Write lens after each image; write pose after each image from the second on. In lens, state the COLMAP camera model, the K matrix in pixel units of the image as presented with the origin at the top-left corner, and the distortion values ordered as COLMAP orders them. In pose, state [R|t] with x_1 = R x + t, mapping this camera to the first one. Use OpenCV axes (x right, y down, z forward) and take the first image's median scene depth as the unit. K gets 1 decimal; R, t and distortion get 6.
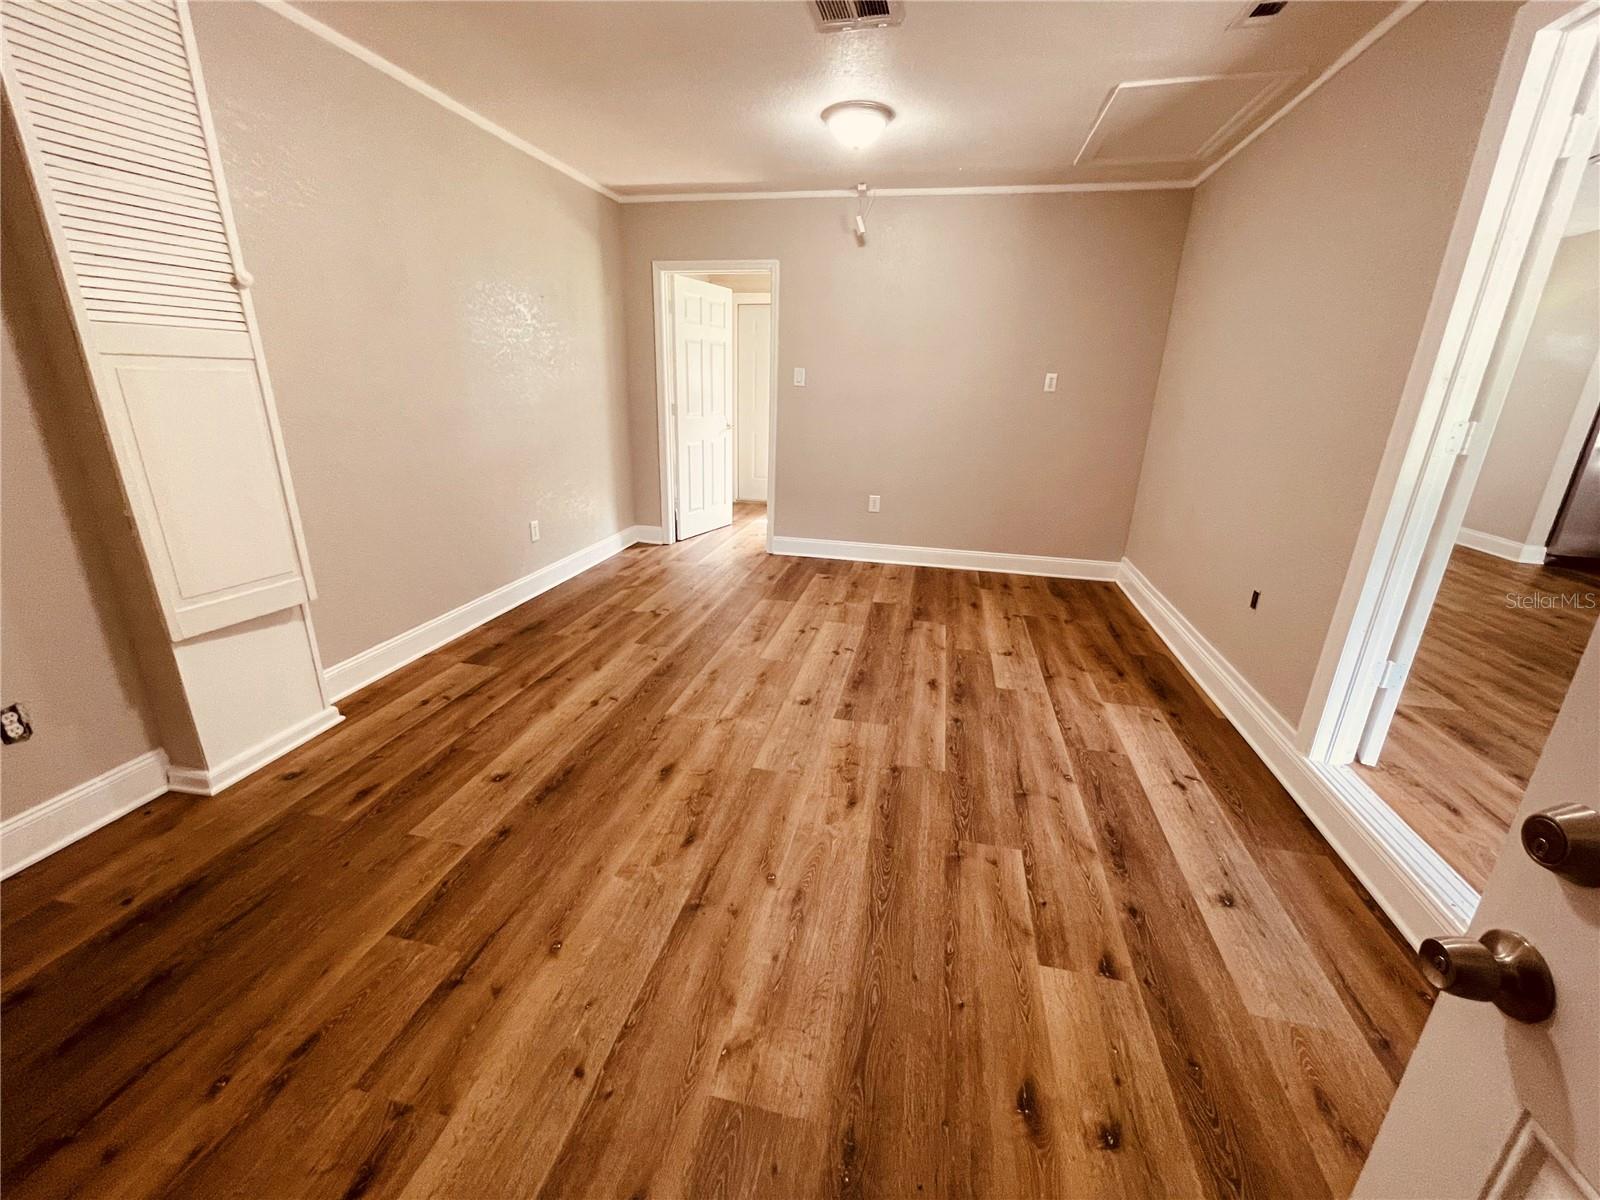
lens RADIAL K [[650.5, 0, 793.7], [0, 650.5, 596.5], [0, 0, 1]] dist [-0.001251, 0.000751]
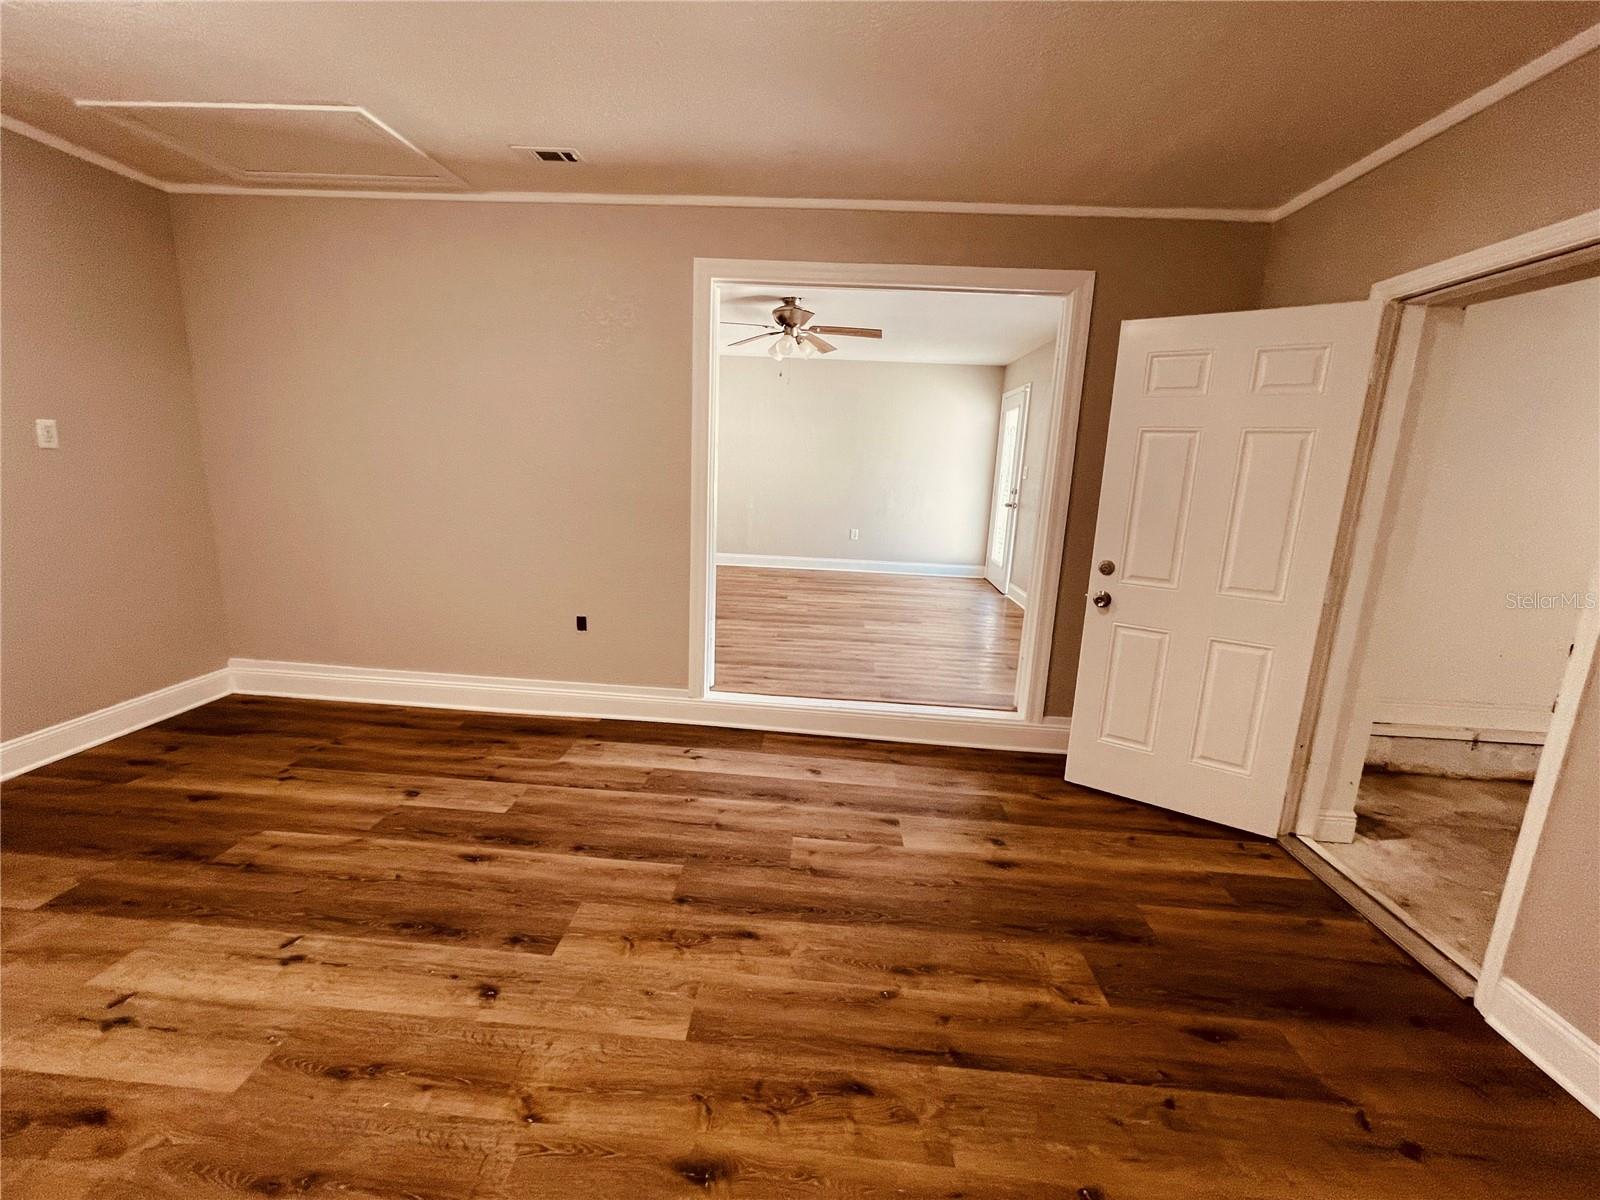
lens RADIAL K [[650.5, 0, 793.7], [0, 650.5, 596.5], [0, 0, 1]] dist [-0.001251, 0.000751]
pose [[-0.162640, -0.231471, 0.959150, -0.518534], [0.266281, 0.925728, 0.268557, -0.259303], [-0.950075, 0.299082, -0.088924, 0.687230]]
